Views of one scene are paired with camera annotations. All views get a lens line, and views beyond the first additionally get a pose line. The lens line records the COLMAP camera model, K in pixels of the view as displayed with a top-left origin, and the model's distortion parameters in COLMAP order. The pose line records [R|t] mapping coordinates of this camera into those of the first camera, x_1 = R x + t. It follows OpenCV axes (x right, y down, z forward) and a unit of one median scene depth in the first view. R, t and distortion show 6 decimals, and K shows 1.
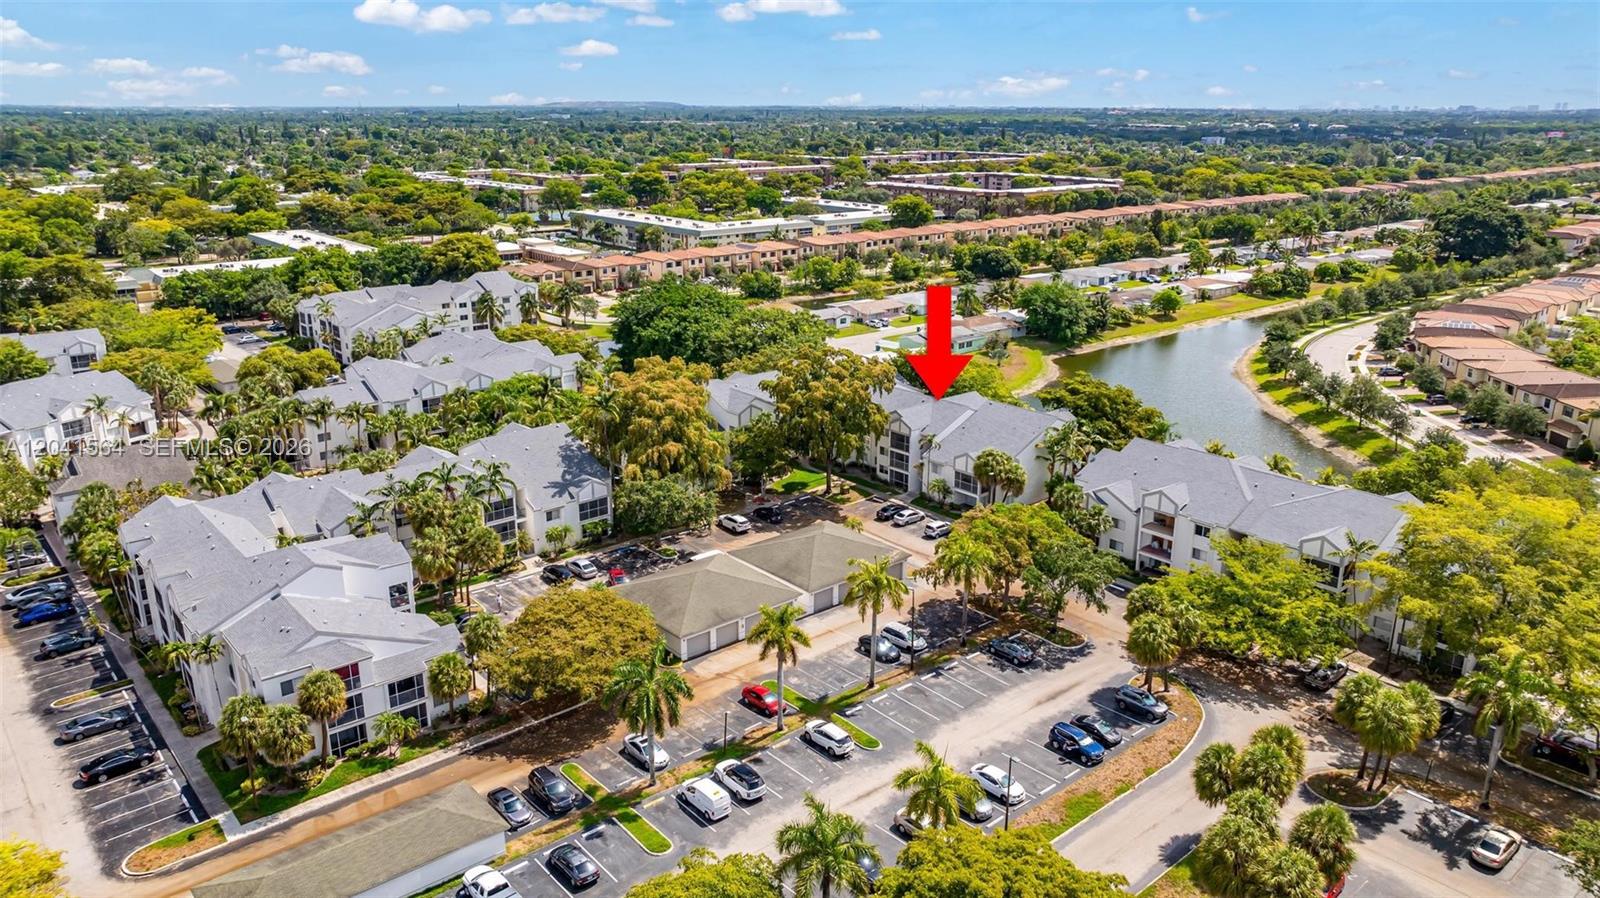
lens RADIAL K [[1097.4, 0, 800.0], [0, 1097.4, 449.0], [0, 0, 1]] dist [-0.026158, -0.003348]
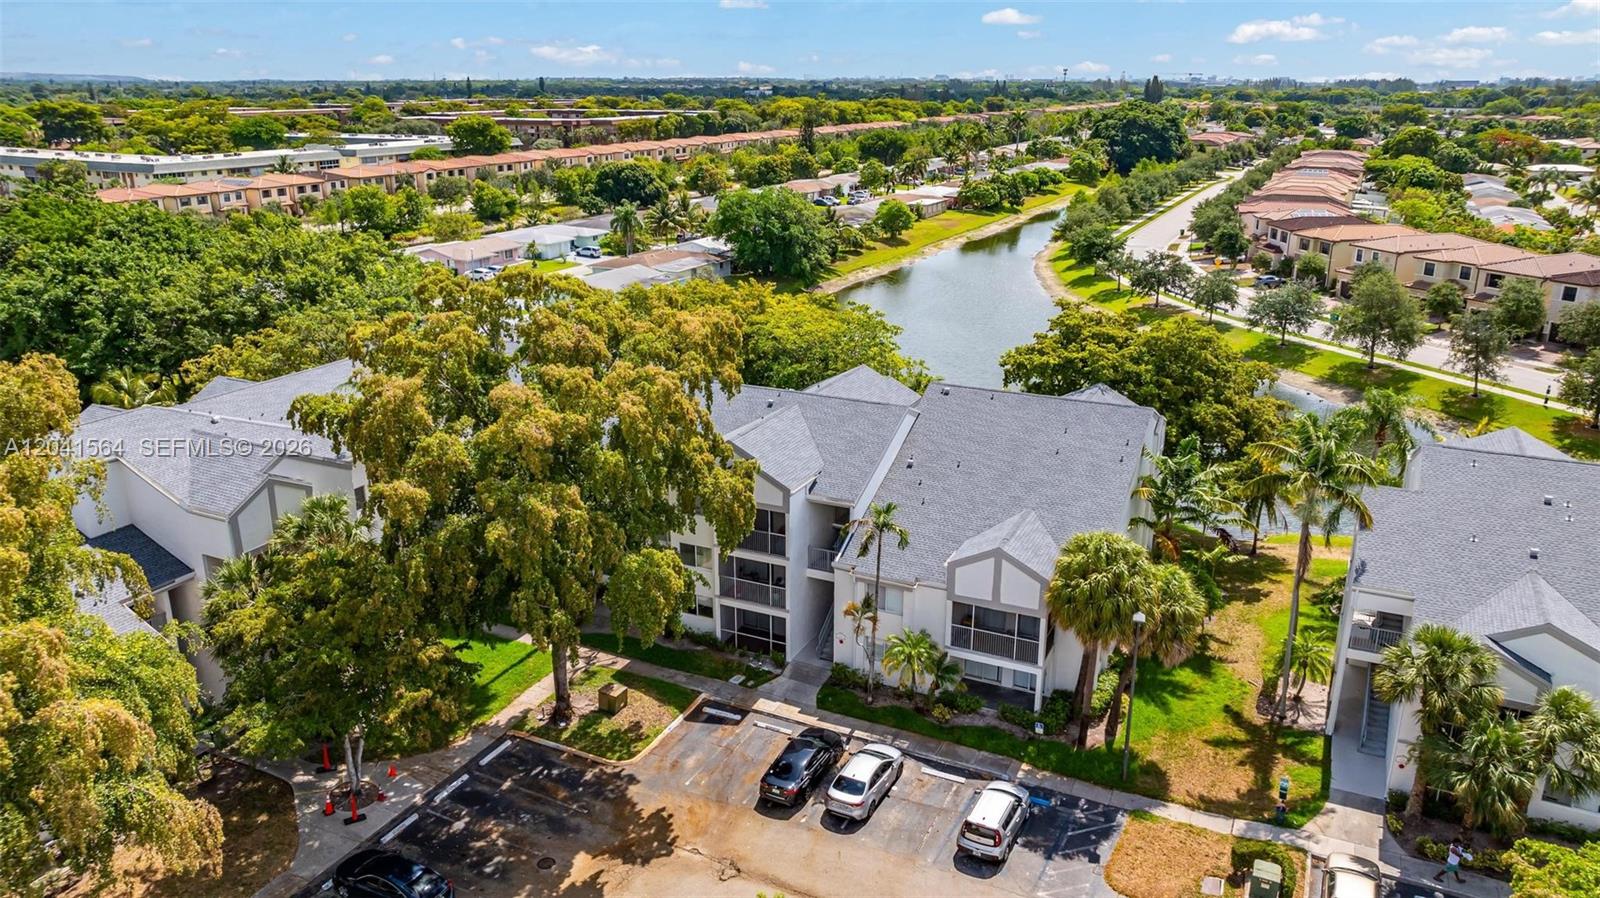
lens RADIAL K [[1097.4, 0, 800.0], [0, 1097.4, 449.0], [0, 0, 1]] dist [-0.026158, -0.003348]
pose [[0.914604, -0.126437, 0.384073, -0.019177], [0.118405, 0.991964, 0.044594, -0.034329], [-0.386625, 0.004691, 0.922225, 0.505125]]
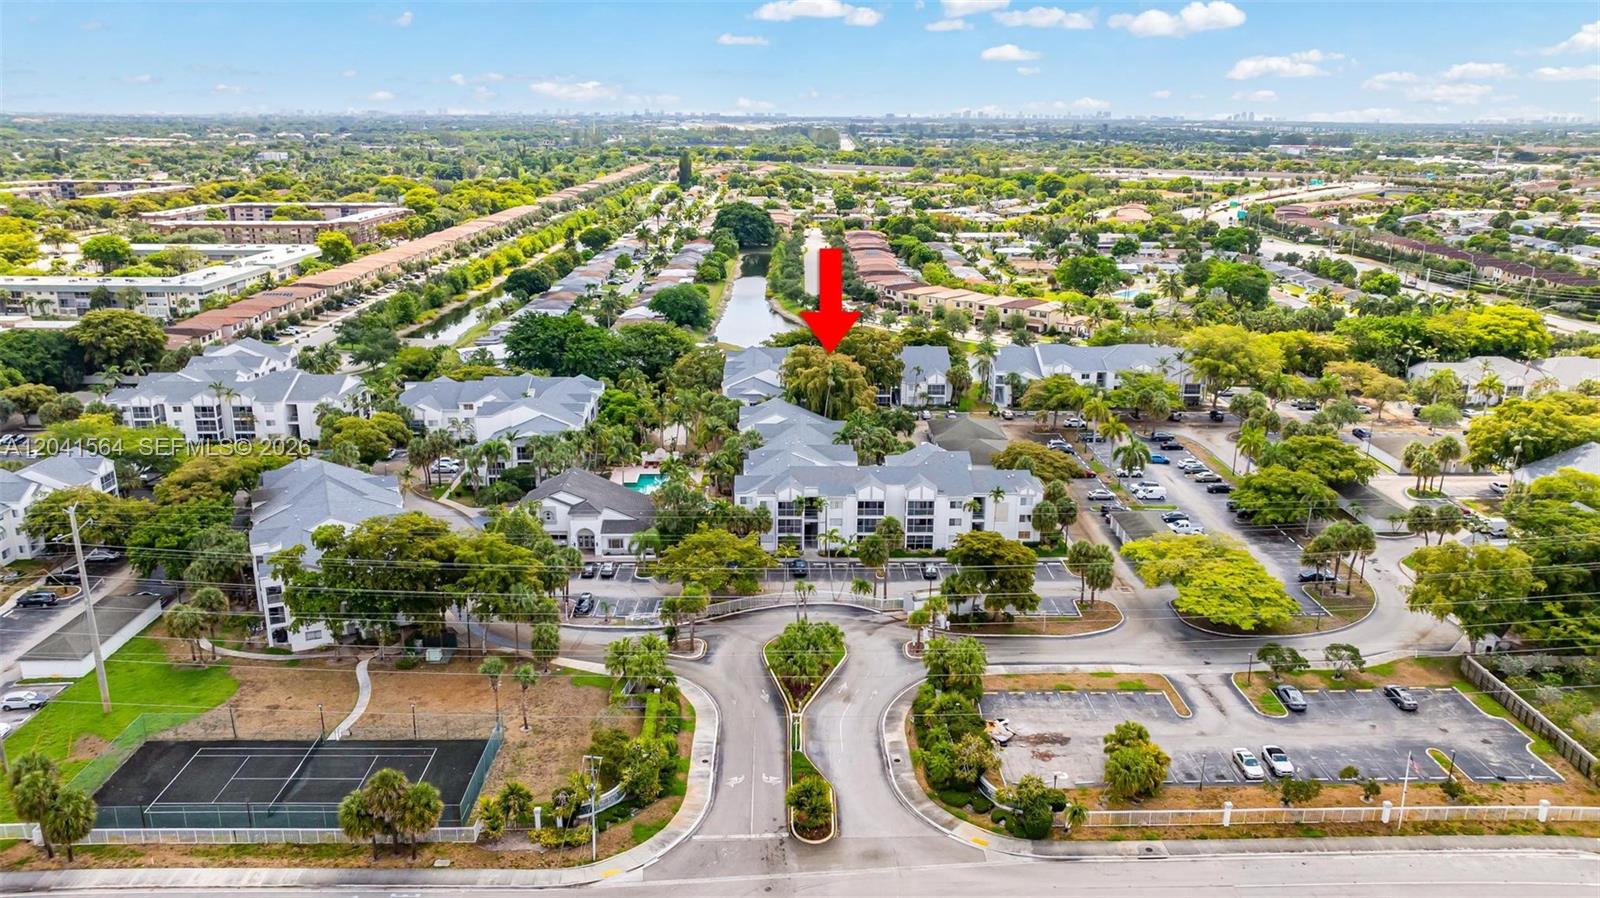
lens RADIAL K [[1097.4, 0, 800.0], [0, 1097.4, 449.0], [0, 0, 1]] dist [-0.026158, -0.003348]
pose [[0.630628, -0.213279, 0.746204, -0.905187], [0.223294, 0.970704, 0.088736, -0.056101], [-0.743268, 0.110663, 0.659777, 0.030584]]
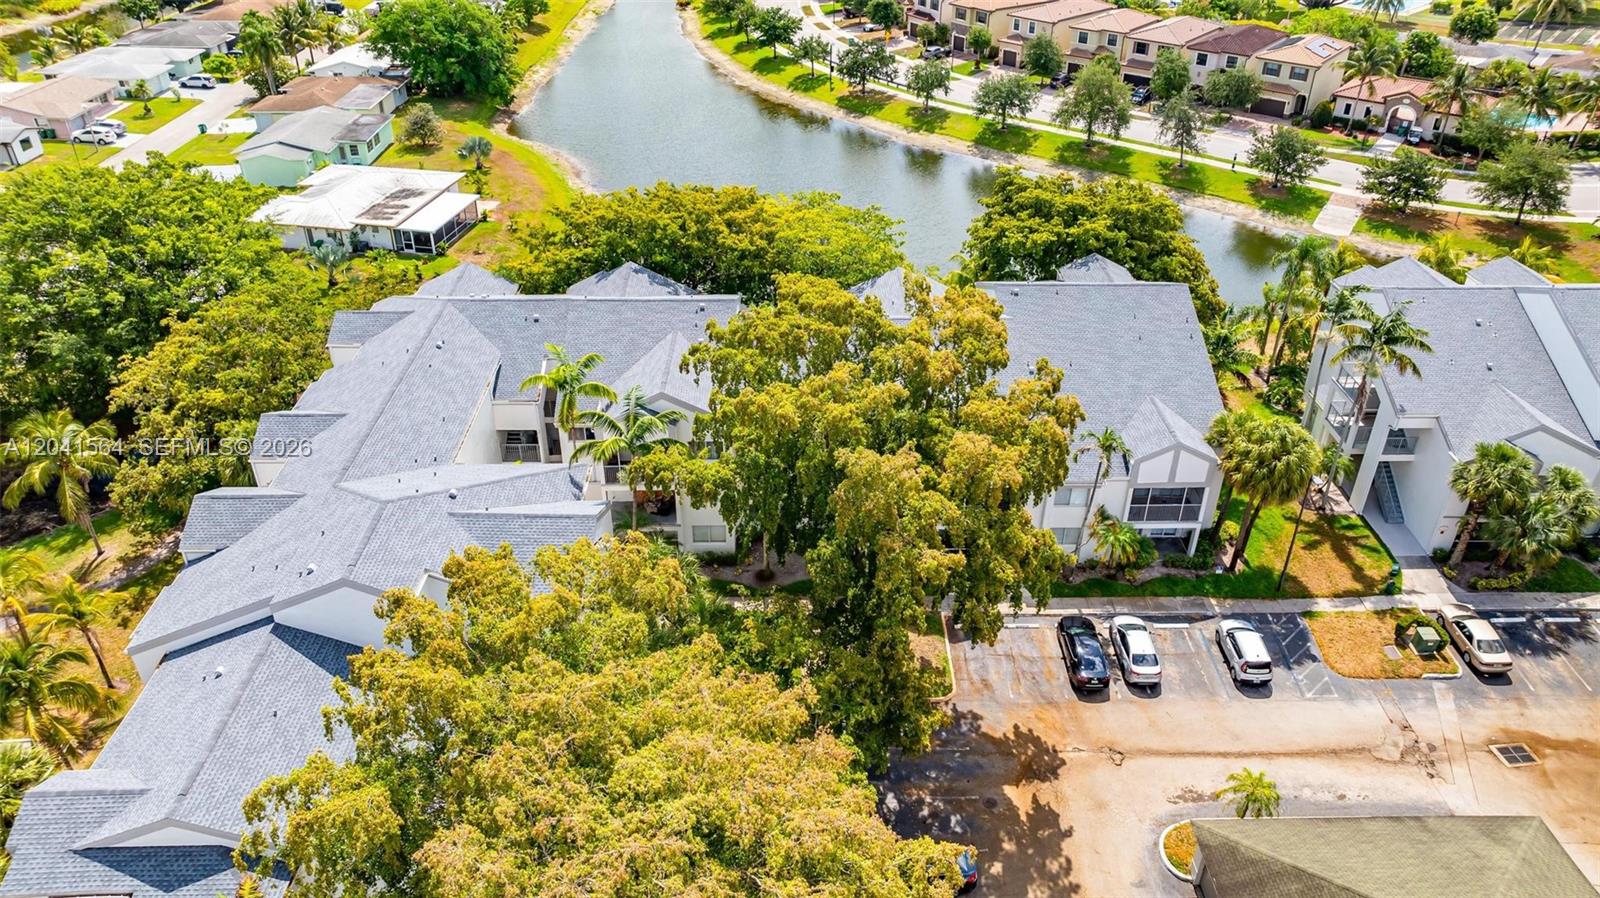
lens RADIAL K [[1097.4, 0, 800.0], [0, 1097.4, 449.0], [0, 0, 1]] dist [-0.026158, -0.003348]
pose [[0.627457, -0.409890, 0.662033, -0.146745], [0.220345, 0.908947, 0.353927, -0.119777], [-0.746824, -0.076198, 0.660642, 0.588093]]
